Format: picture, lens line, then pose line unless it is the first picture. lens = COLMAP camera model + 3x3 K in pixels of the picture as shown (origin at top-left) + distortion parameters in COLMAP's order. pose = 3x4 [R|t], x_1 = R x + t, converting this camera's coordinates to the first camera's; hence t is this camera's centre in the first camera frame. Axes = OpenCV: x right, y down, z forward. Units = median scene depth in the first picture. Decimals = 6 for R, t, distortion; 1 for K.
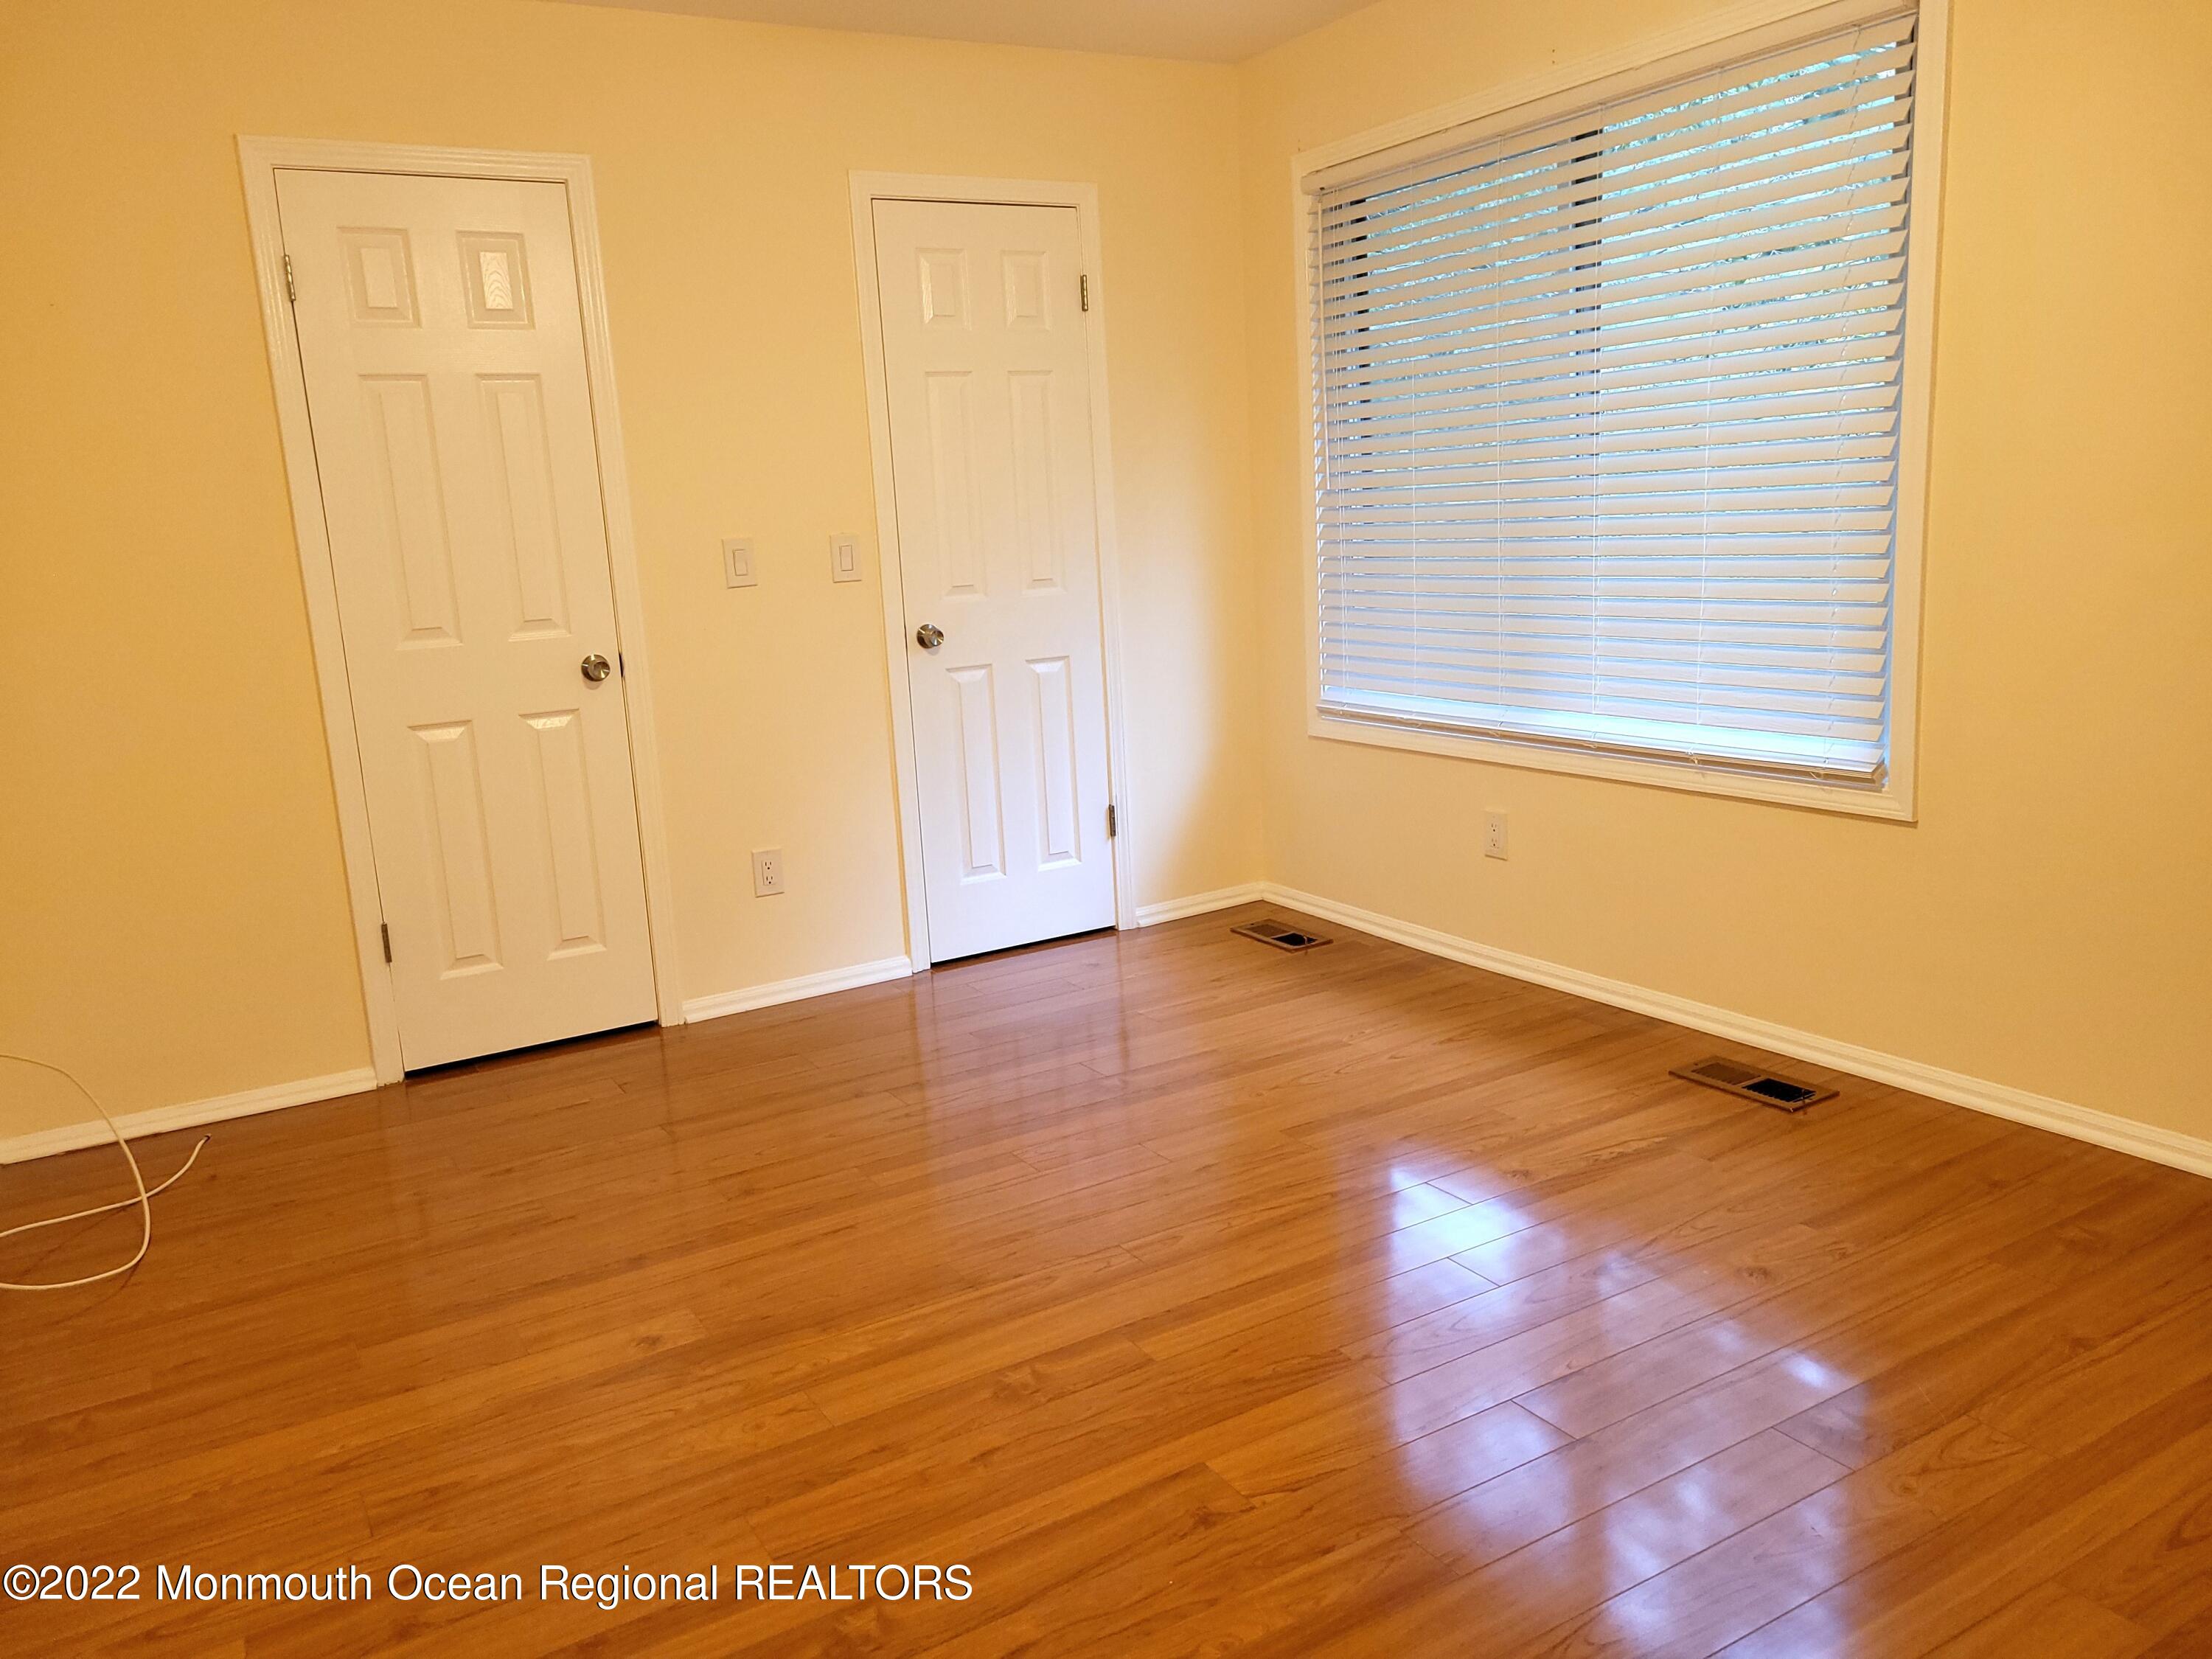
lens RADIAL K [[1681.8, 0, 1114.1], [0, 1681.8, 833.8], [0, 0, 1]] dist [0.051219, -0.014712]
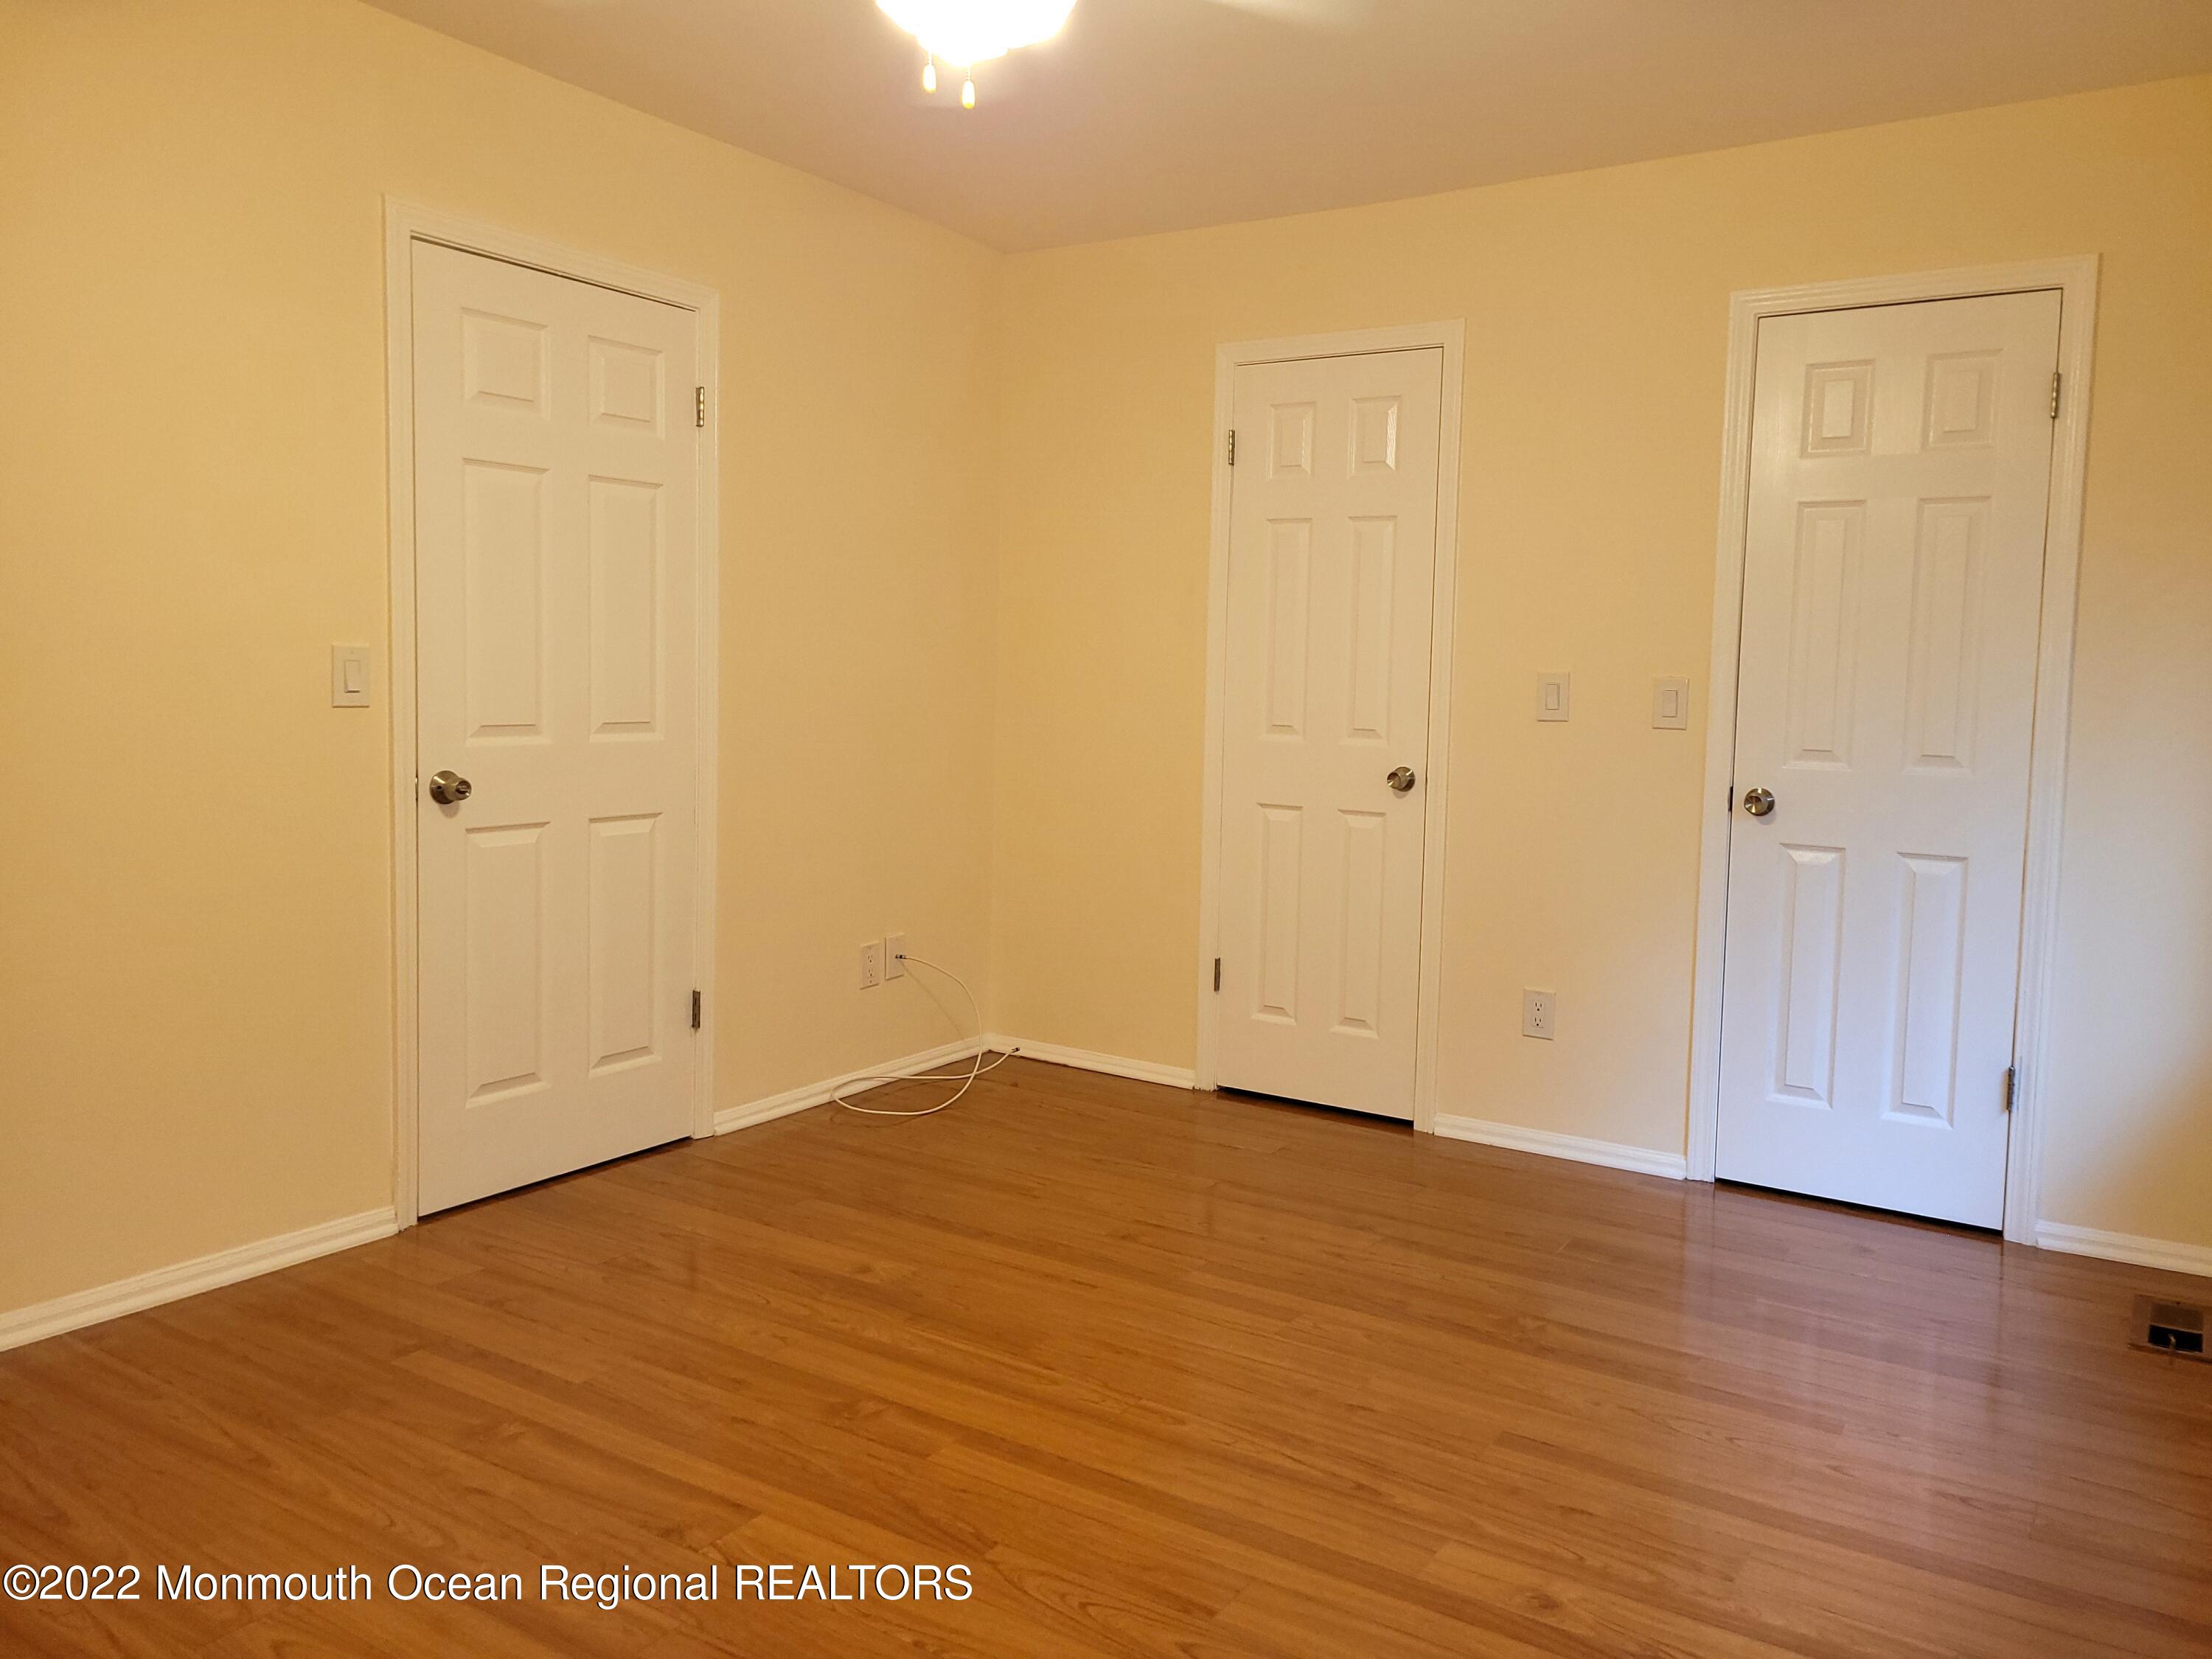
lens RADIAL K [[1681.8, 0, 1107.3], [0, 1681.8, 809.1], [0, 0, 1]] dist [0.051219, -0.014712]
pose [[0.434327, 0.145011, -0.889006, 0.606821], [-0.226859, 0.972752, 0.047839, -0.093346], [0.871720, 0.180901, 0.455390, 0.367615]]
